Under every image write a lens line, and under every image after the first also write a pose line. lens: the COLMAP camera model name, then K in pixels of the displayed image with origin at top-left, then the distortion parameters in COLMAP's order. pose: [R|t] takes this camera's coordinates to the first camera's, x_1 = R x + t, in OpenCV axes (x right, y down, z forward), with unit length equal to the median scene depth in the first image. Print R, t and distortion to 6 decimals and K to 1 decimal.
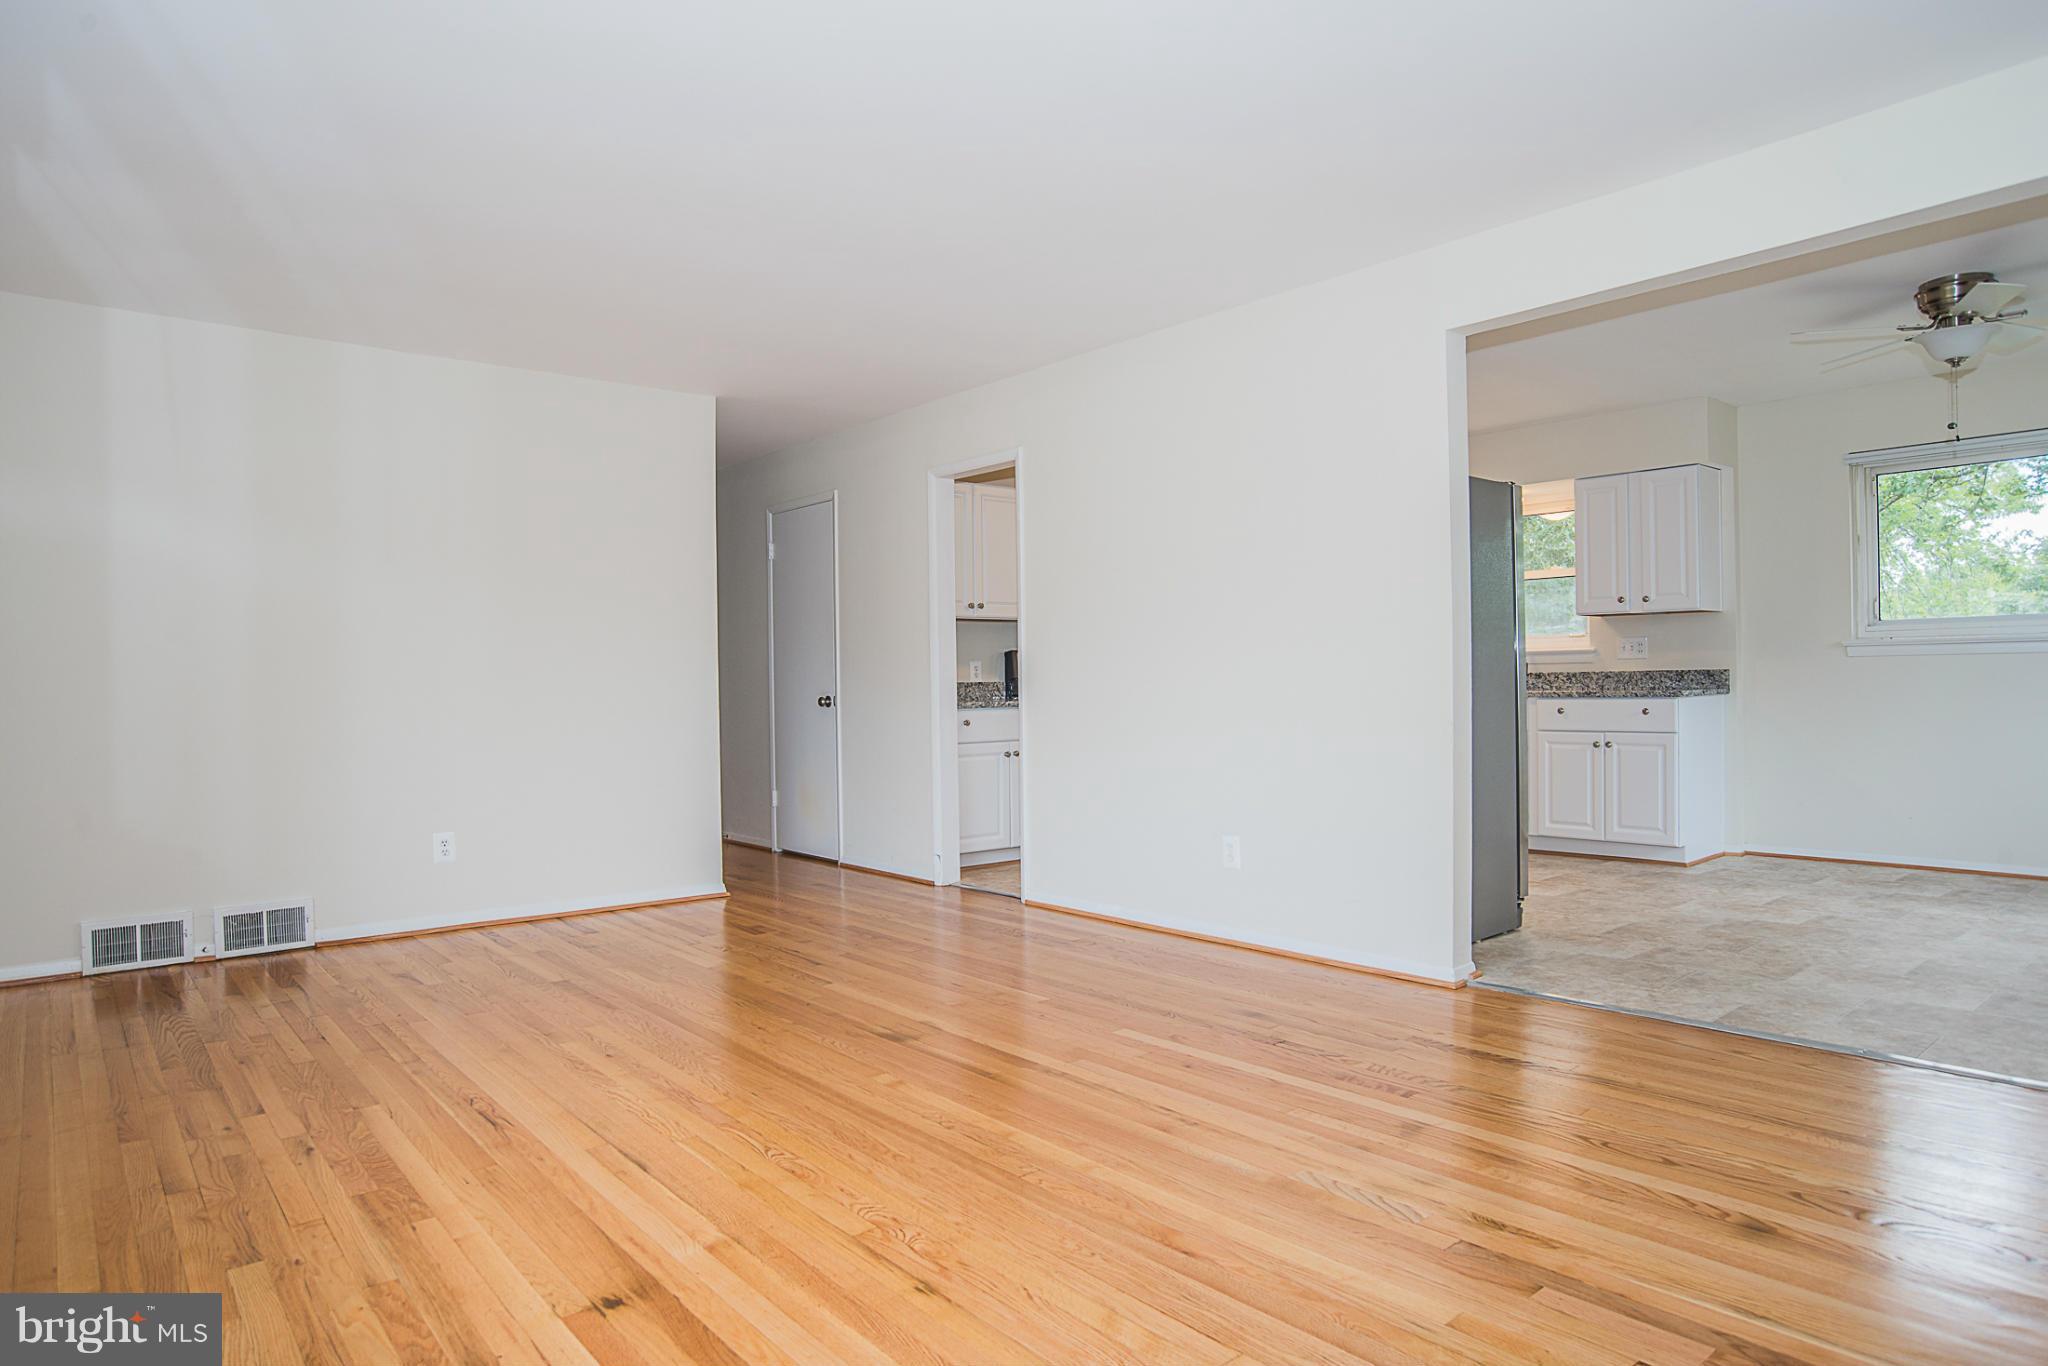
lens RADIAL K [[1209.2, 0, 1015.8], [0, 1209.2, 682.8], [0, 0, 1]] dist [-0.094576, 0.053554]
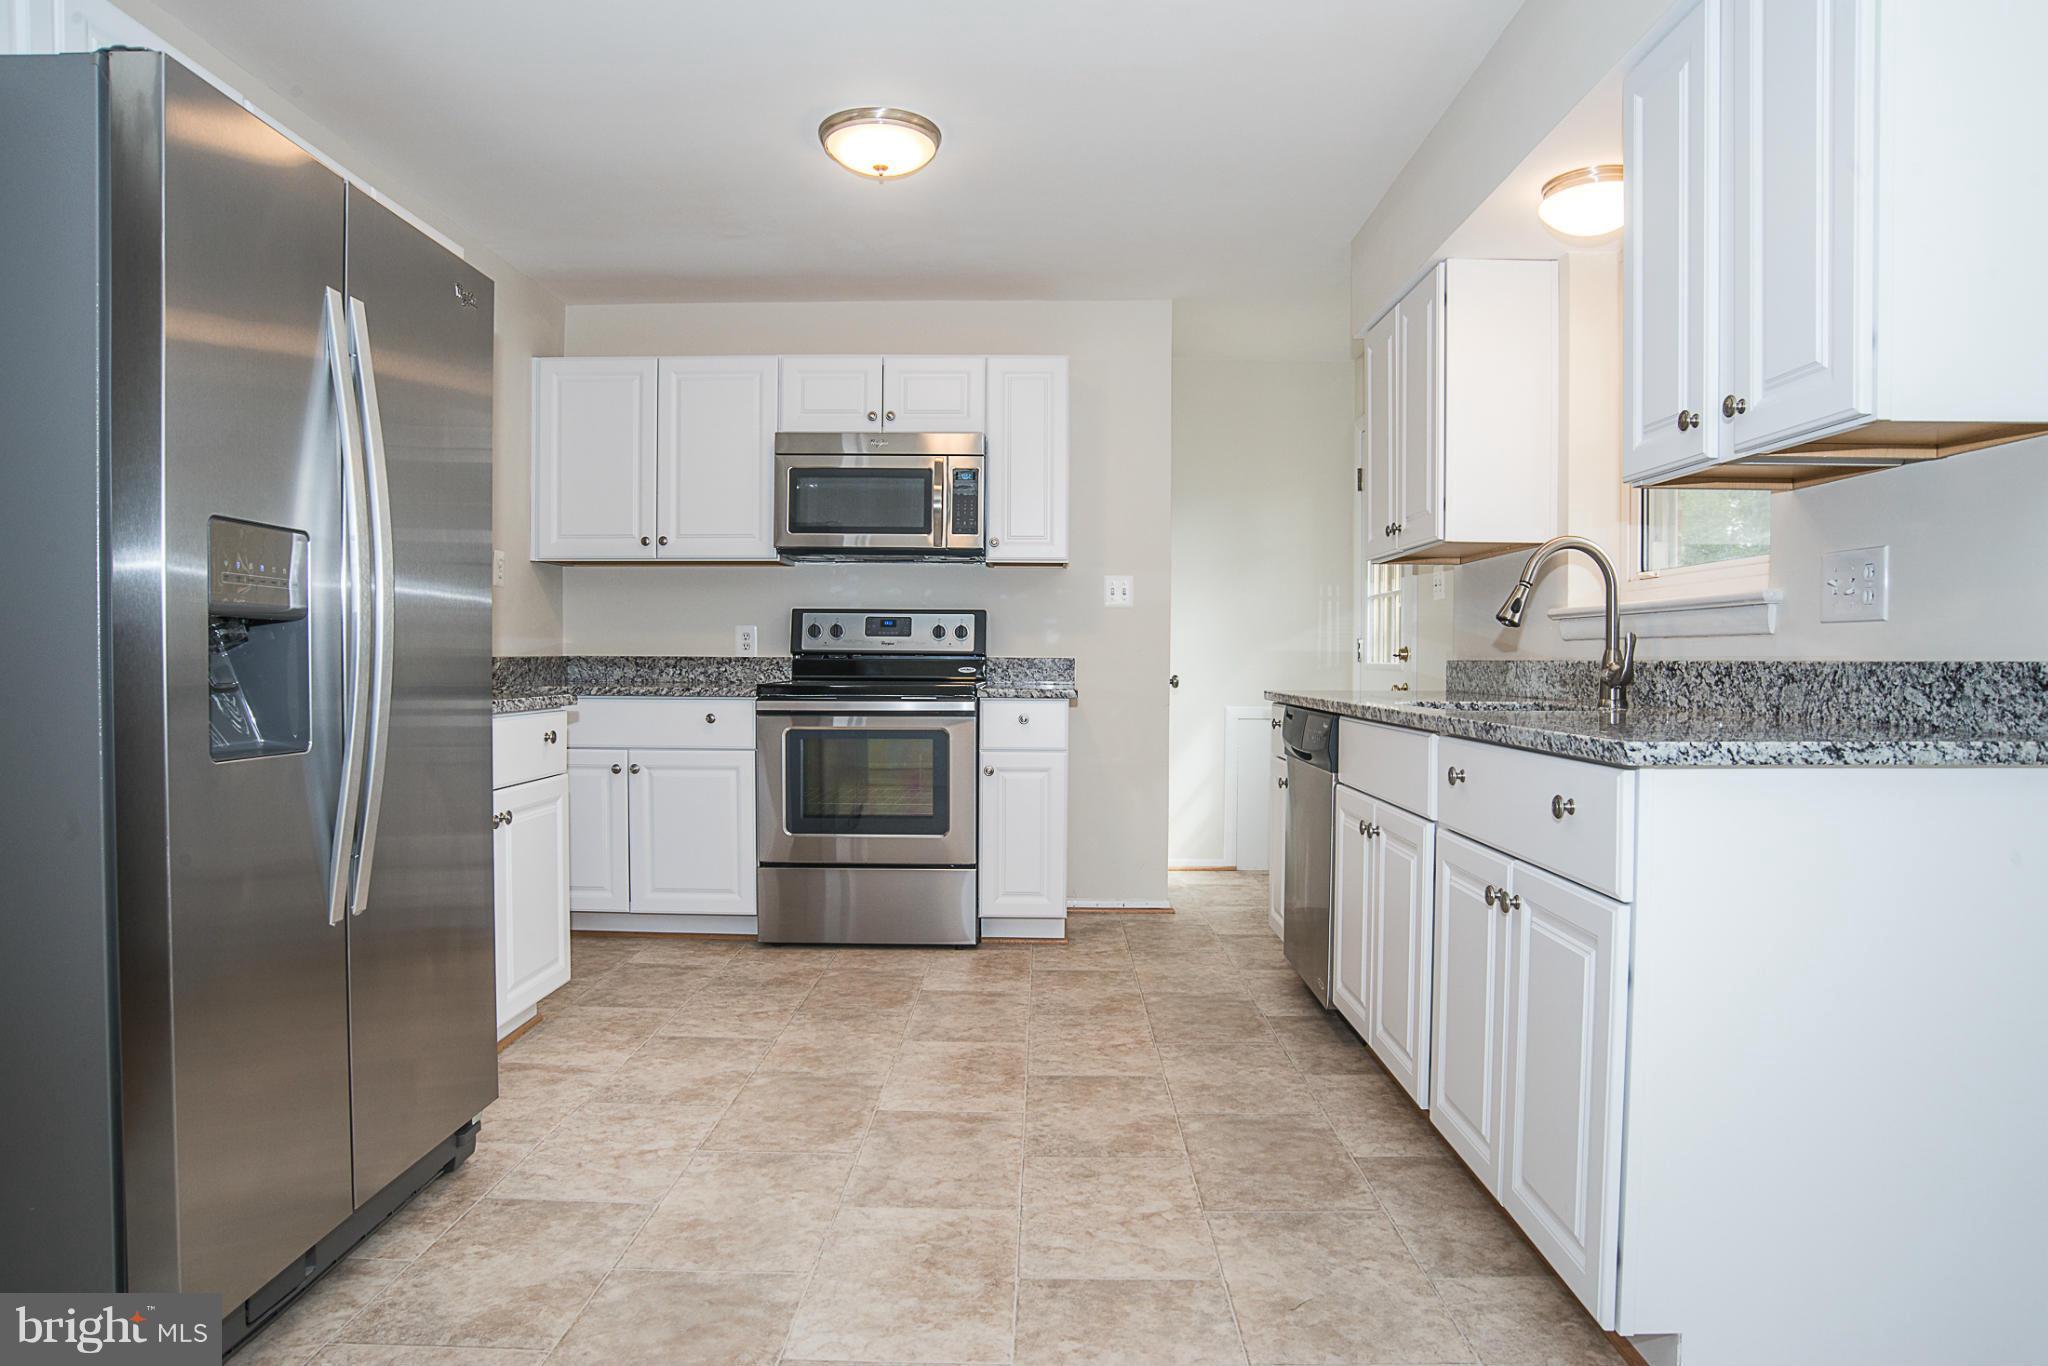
lens RADIAL K [[1209.2, 0, 1015.8], [0, 1209.2, 682.8], [0, 0, 1]] dist [-0.094576, 0.053554]
pose [[0.754415, 0.033905, -0.655522, 0.590851], [-0.018210, 0.999362, 0.030731, -0.010512], [0.656145, -0.011247, 0.754551, 0.675660]]
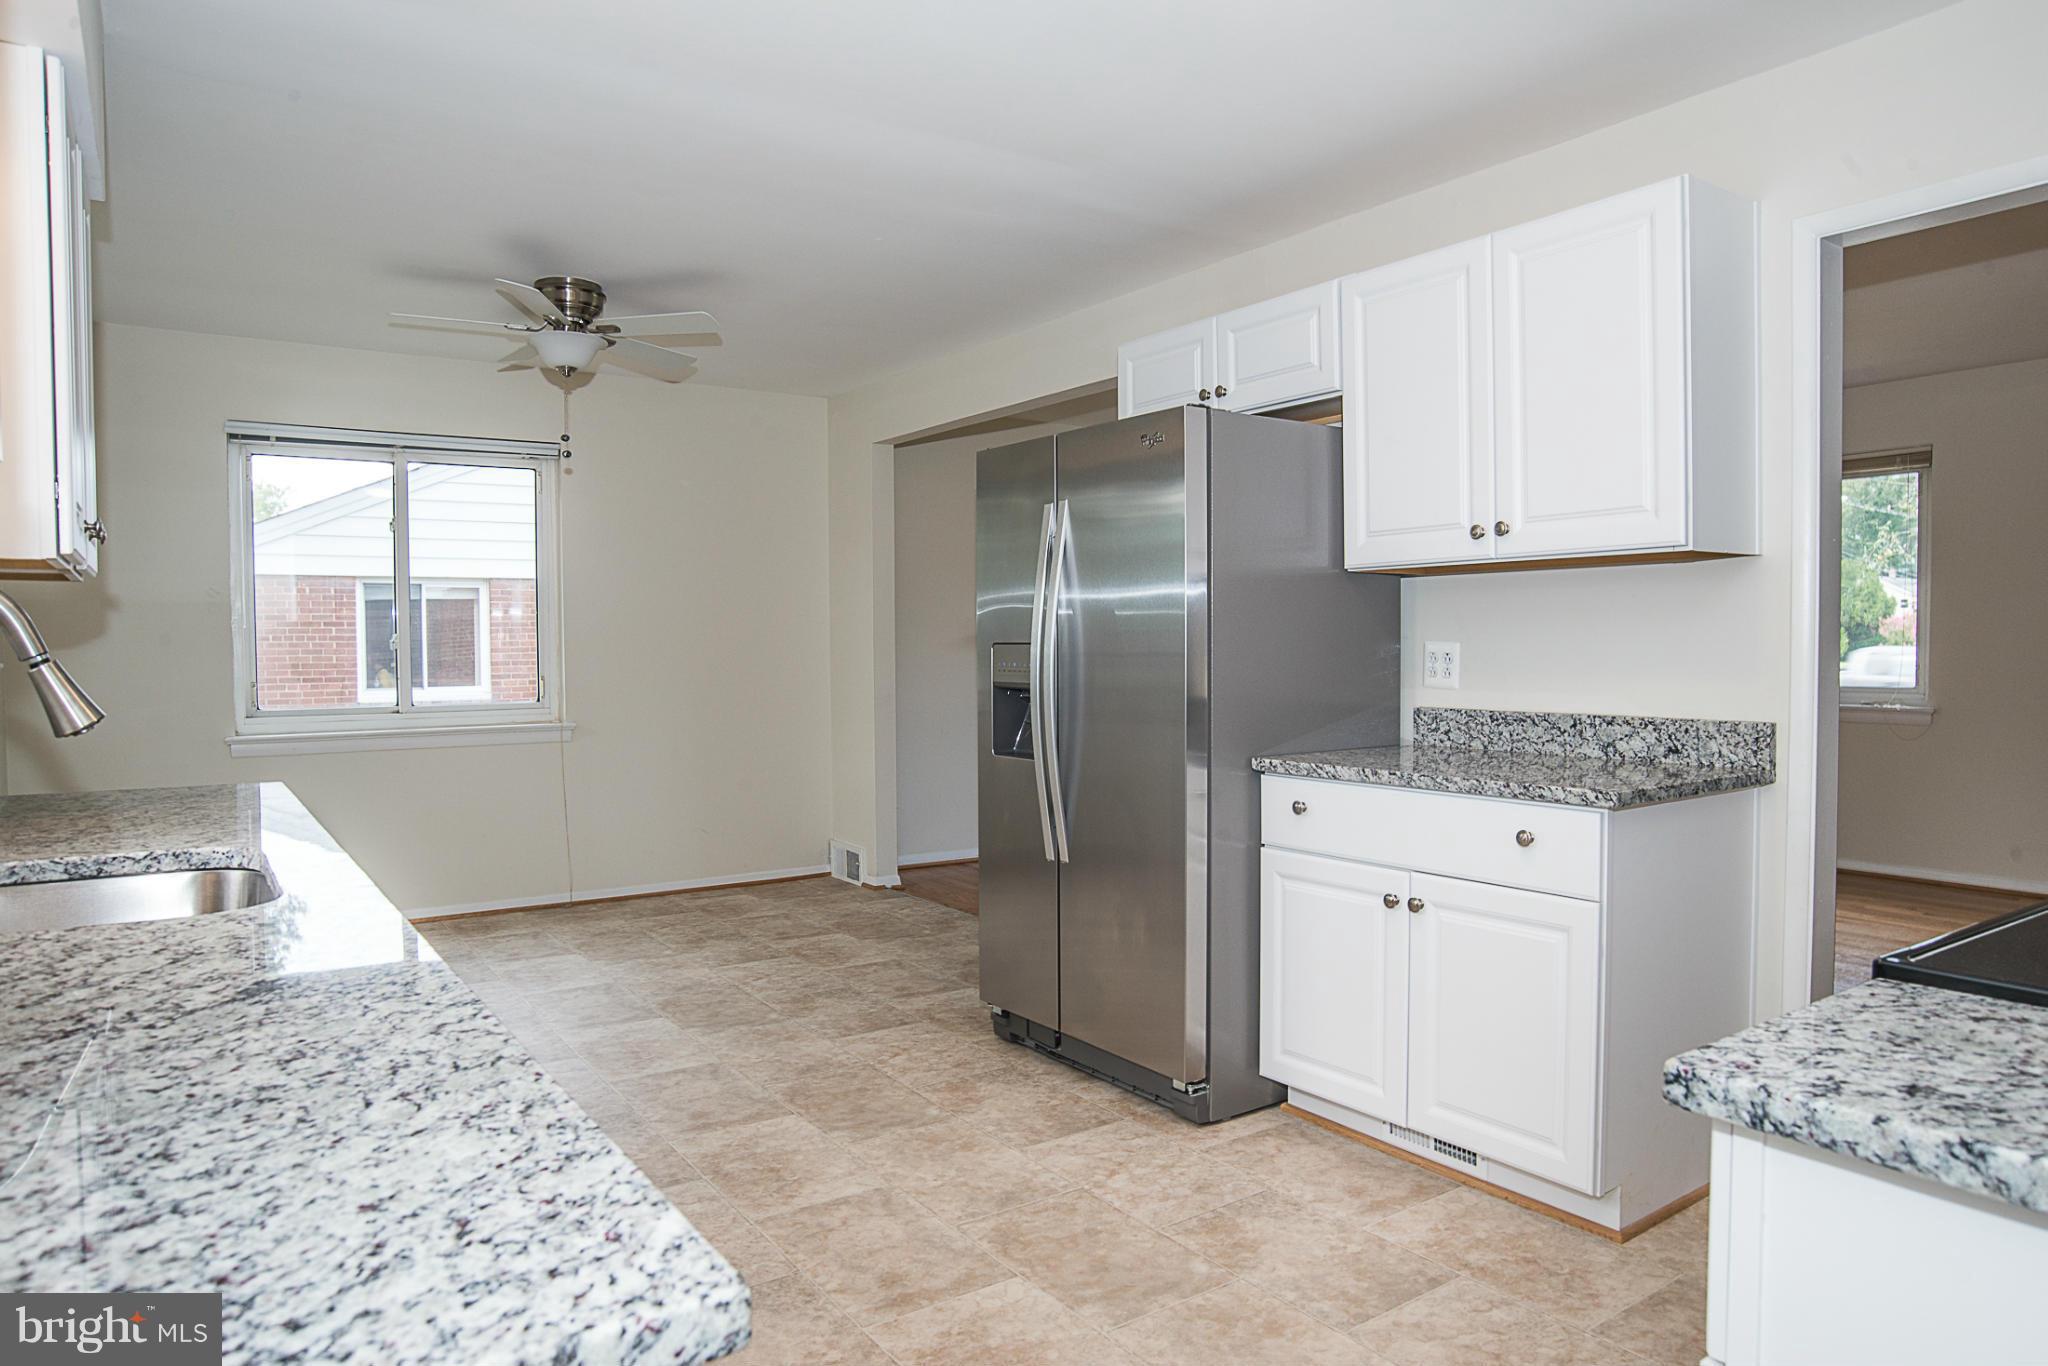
lens RADIAL K [[1286.3, 0, 1008.2], [0, 1286.3, 690.4], [0, 0, 1]] dist [-0.099140, 0.044580]
pose [[-0.994636, 0.025733, 0.100182, 0.240005], [0.029469, 0.998918, 0.035989, -0.033761], [-0.099148, 0.038748, -0.994318, 1.333198]]
